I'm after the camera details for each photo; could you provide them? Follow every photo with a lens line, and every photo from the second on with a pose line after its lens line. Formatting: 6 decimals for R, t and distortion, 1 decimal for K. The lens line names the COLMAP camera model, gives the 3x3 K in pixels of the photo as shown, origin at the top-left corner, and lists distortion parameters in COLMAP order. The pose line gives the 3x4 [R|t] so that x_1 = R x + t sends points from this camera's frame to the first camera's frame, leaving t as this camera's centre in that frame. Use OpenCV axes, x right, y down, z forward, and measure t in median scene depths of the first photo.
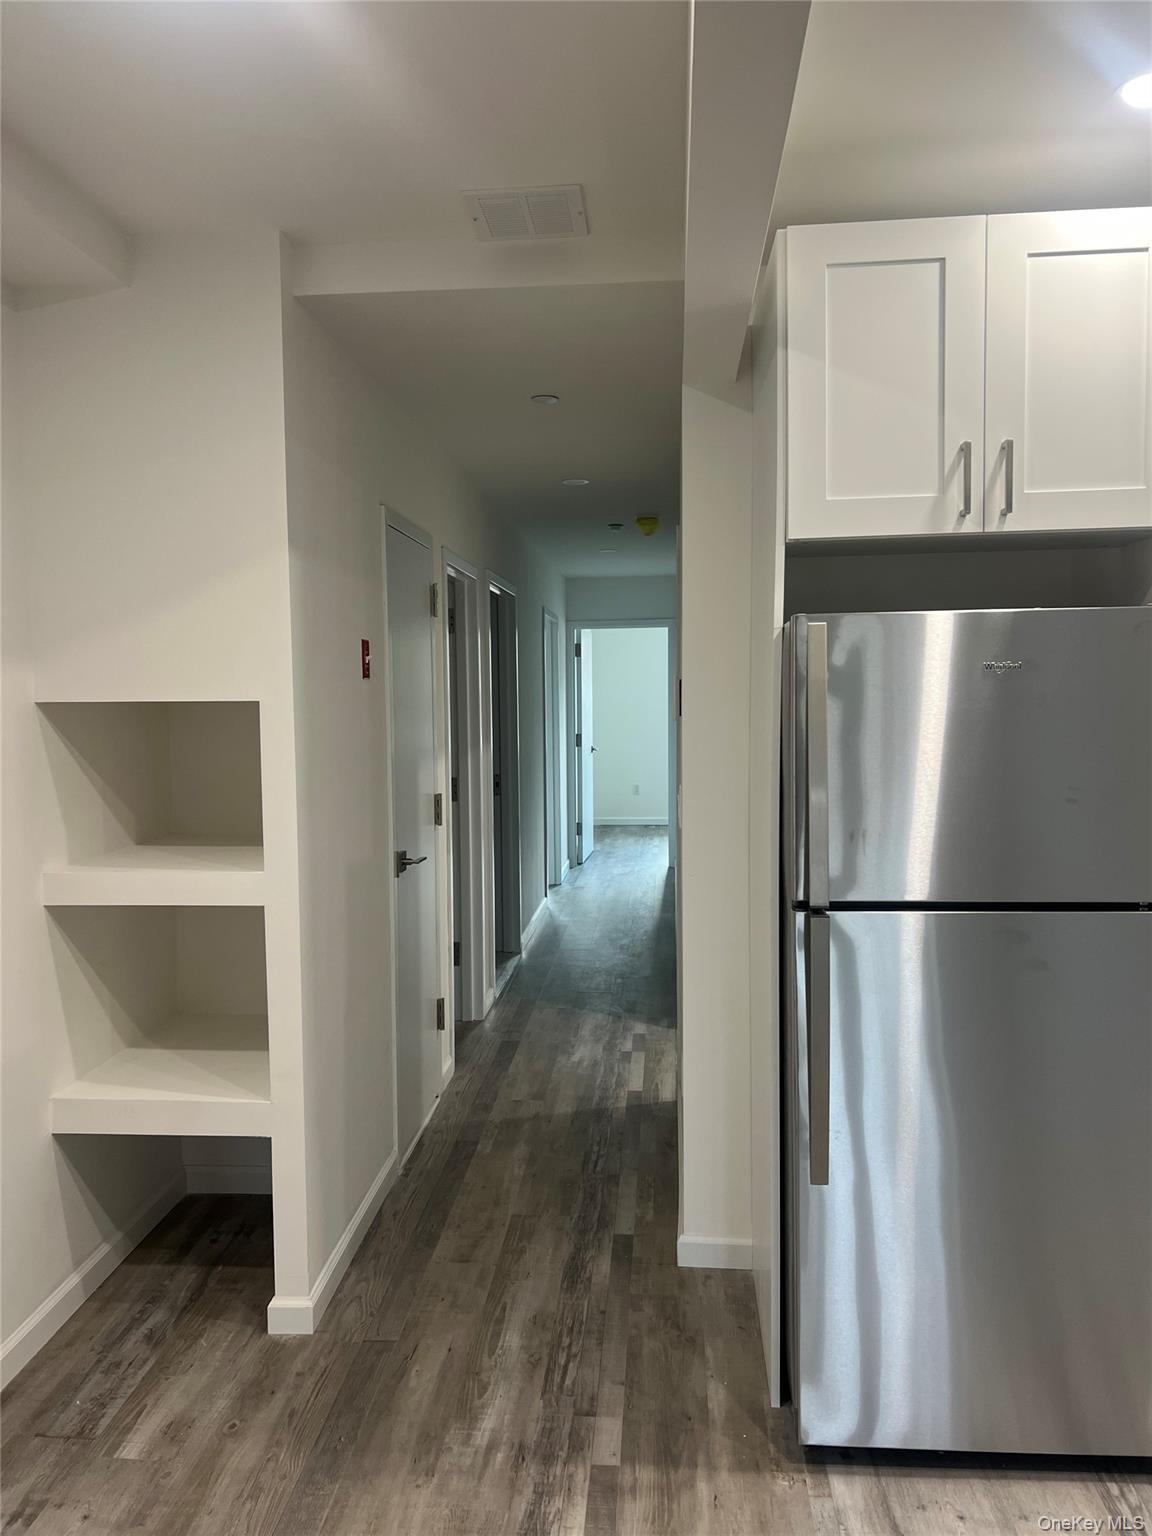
lens RADIAL K [[1154.6, 0, 561.9], [0, 1154.6, 769.4], [0, 0, 1]] dist [0.098090, -0.166903]
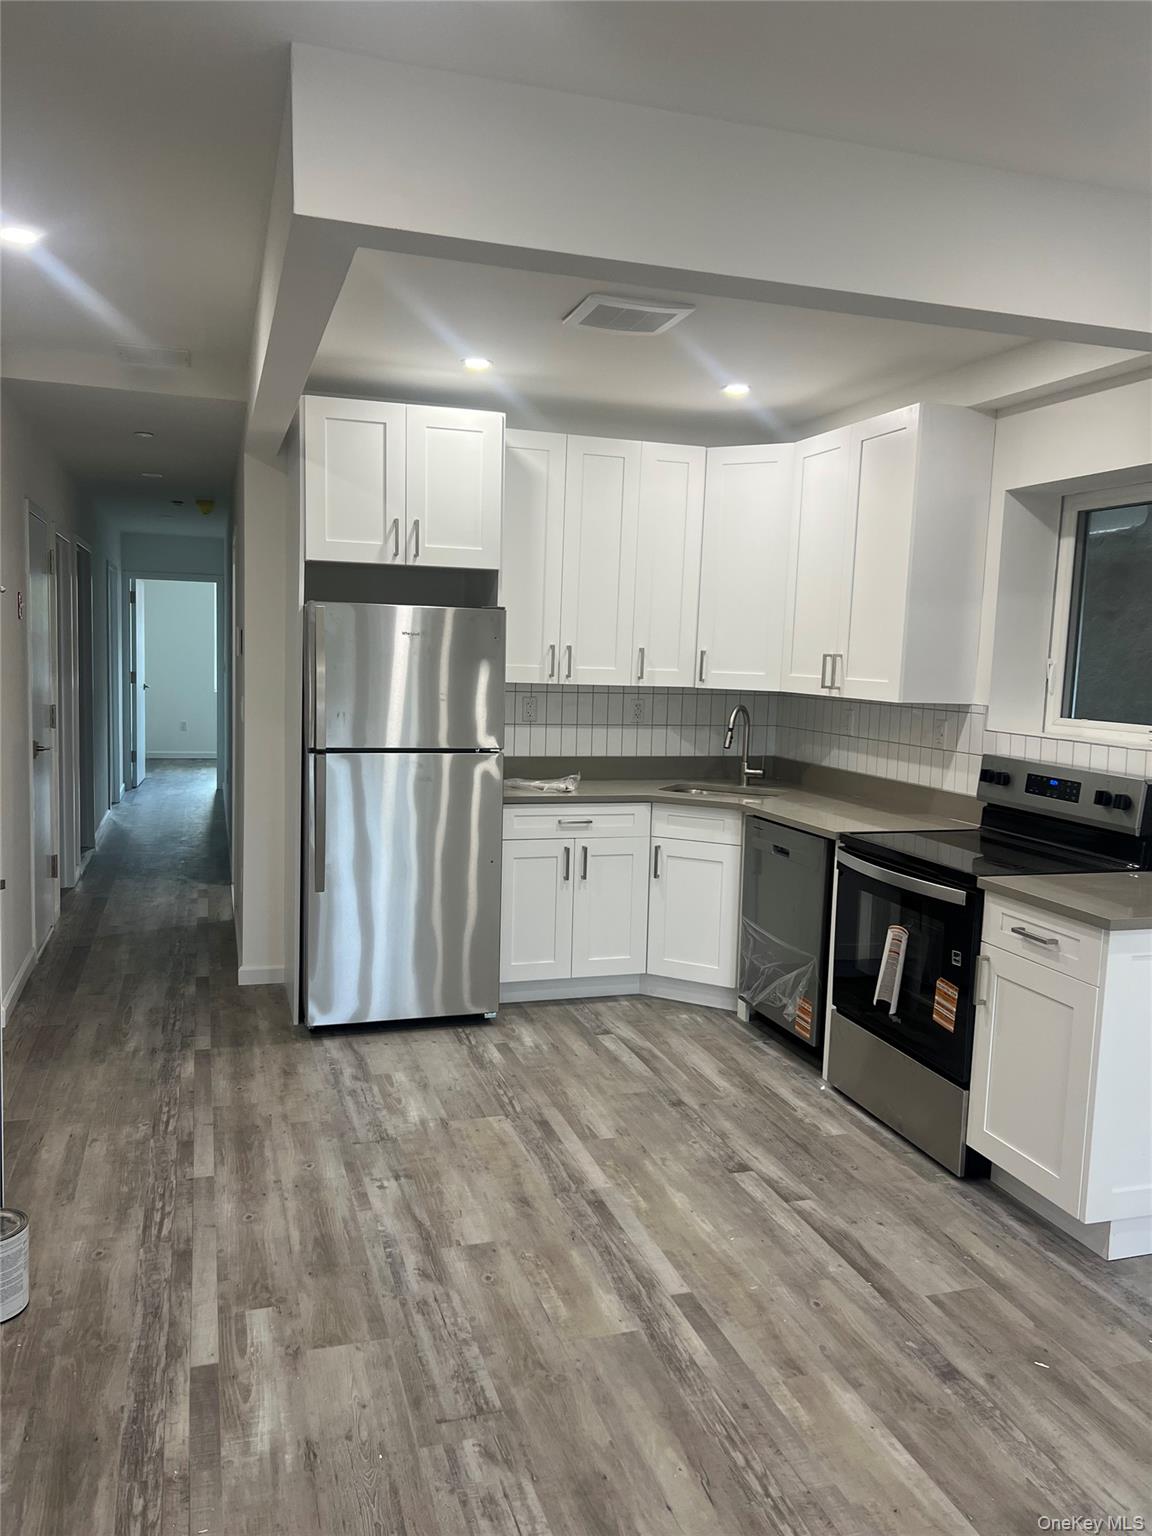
lens RADIAL K [[1154.6, 0, 561.9], [0, 1154.6, 769.4], [0, 0, 1]] dist [0.098090, -0.166903]
pose [[0.924279, 0.000037, 0.381719, -0.107944], [-0.015325, 0.999197, 0.037011, 0.050008], [-0.381411, -0.040058, 0.923537, -0.692111]]
